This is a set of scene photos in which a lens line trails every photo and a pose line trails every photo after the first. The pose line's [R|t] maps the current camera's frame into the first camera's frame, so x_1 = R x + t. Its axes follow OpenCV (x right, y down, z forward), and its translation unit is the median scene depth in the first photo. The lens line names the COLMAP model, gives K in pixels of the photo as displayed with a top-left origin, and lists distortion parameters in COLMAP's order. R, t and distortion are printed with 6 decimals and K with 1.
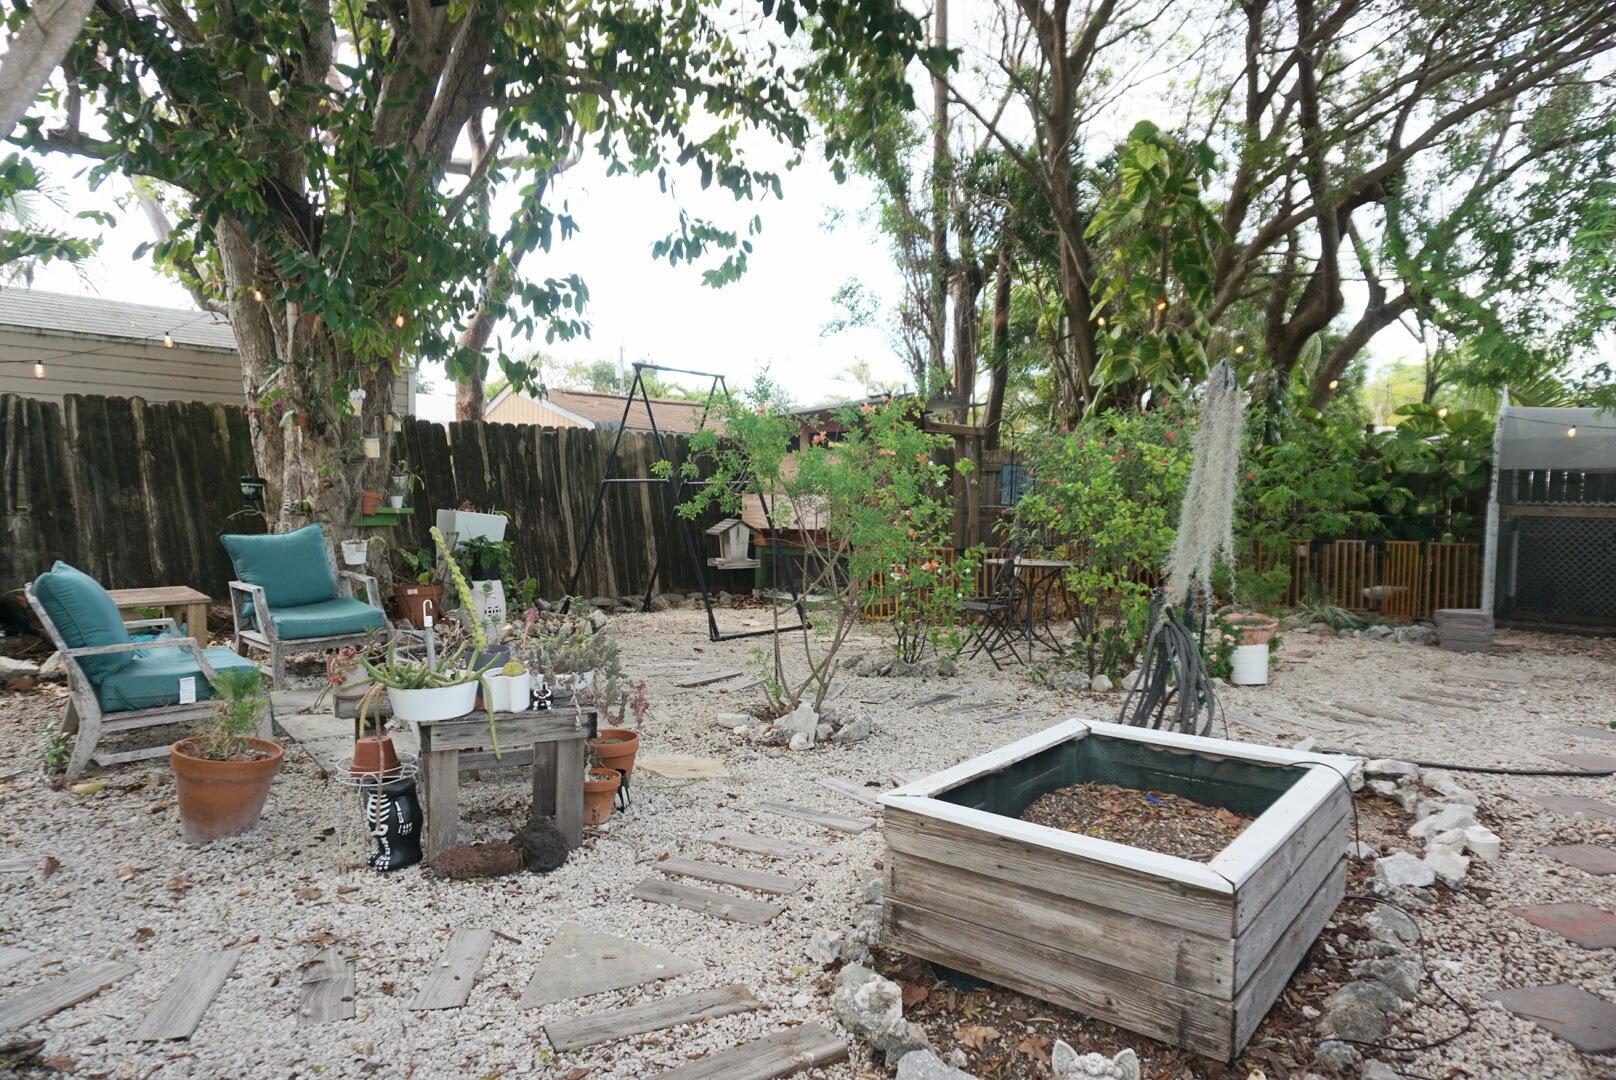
lens RADIAL K [[1087.2, 0, 808.0], [0, 1087.2, 540.0], [0, 0, 1]] dist [-0.040625, 0.032415]
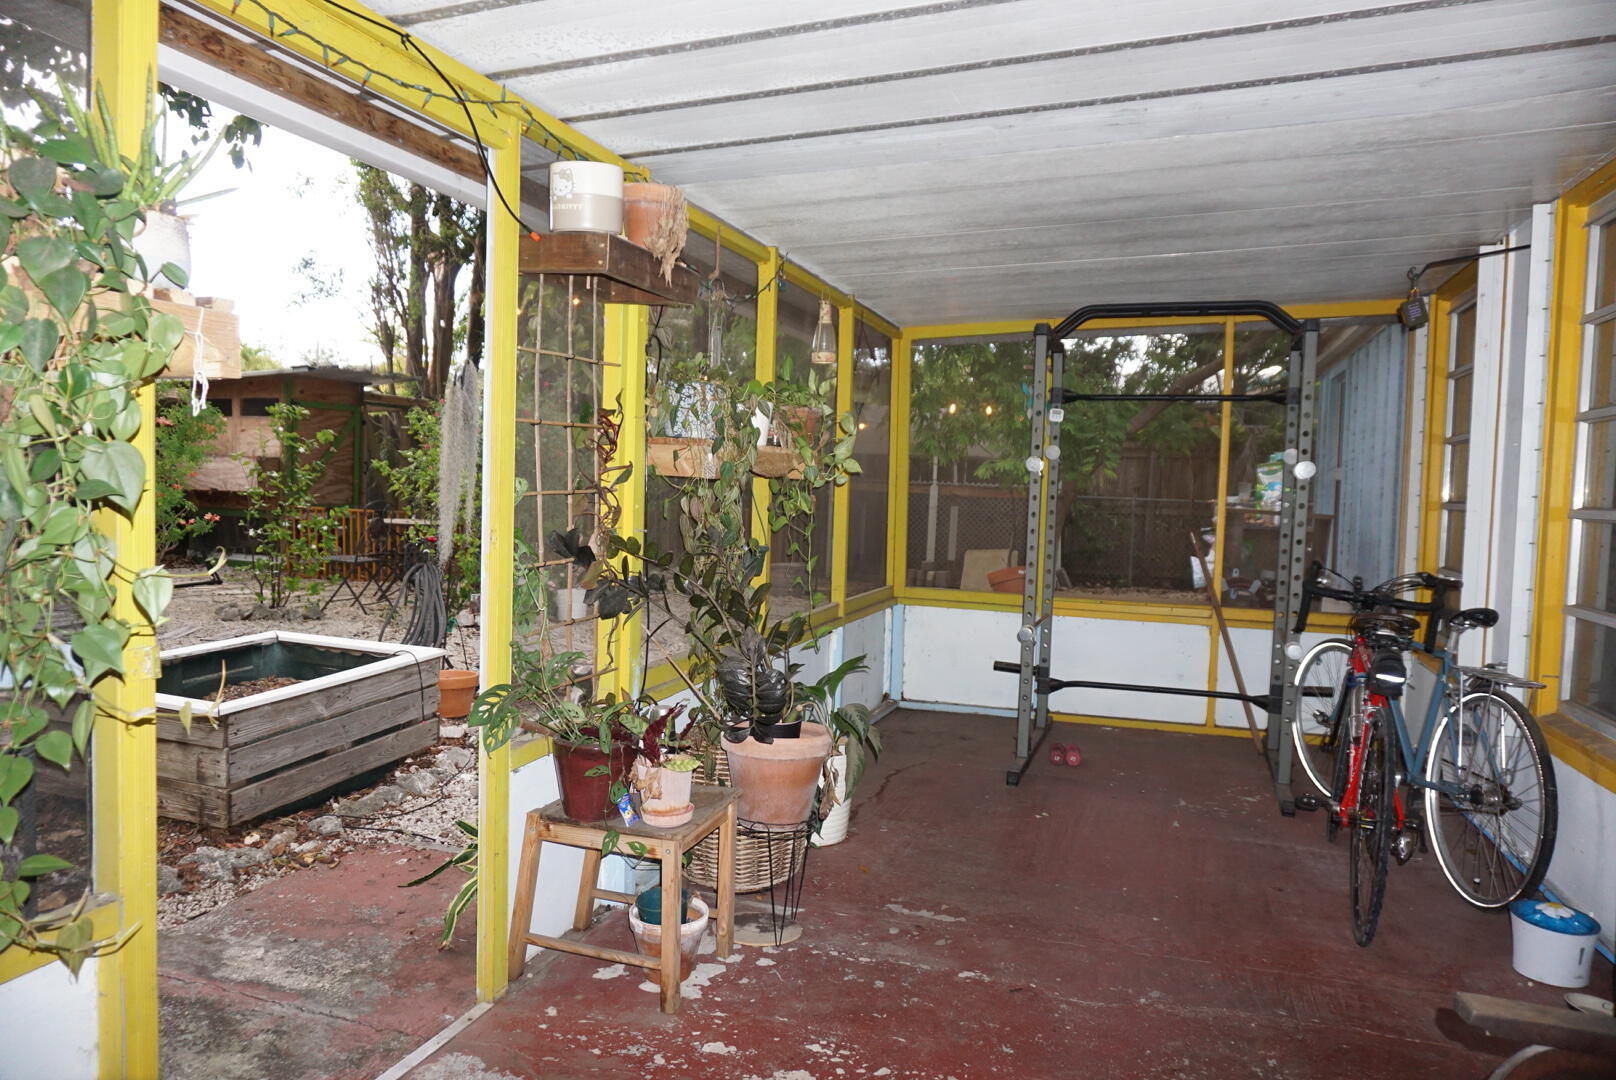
lens RADIAL K [[1087.2, 0, 808.0], [0, 1087.2, 540.0], [0, 0, 1]] dist [-0.040625, 0.032415]
pose [[0.929768, 0.005885, 0.368098, 0.196318], [-0.016062, 0.999569, 0.024592, 0.005456], [-0.367794, -0.028777, 0.929462, -0.245035]]
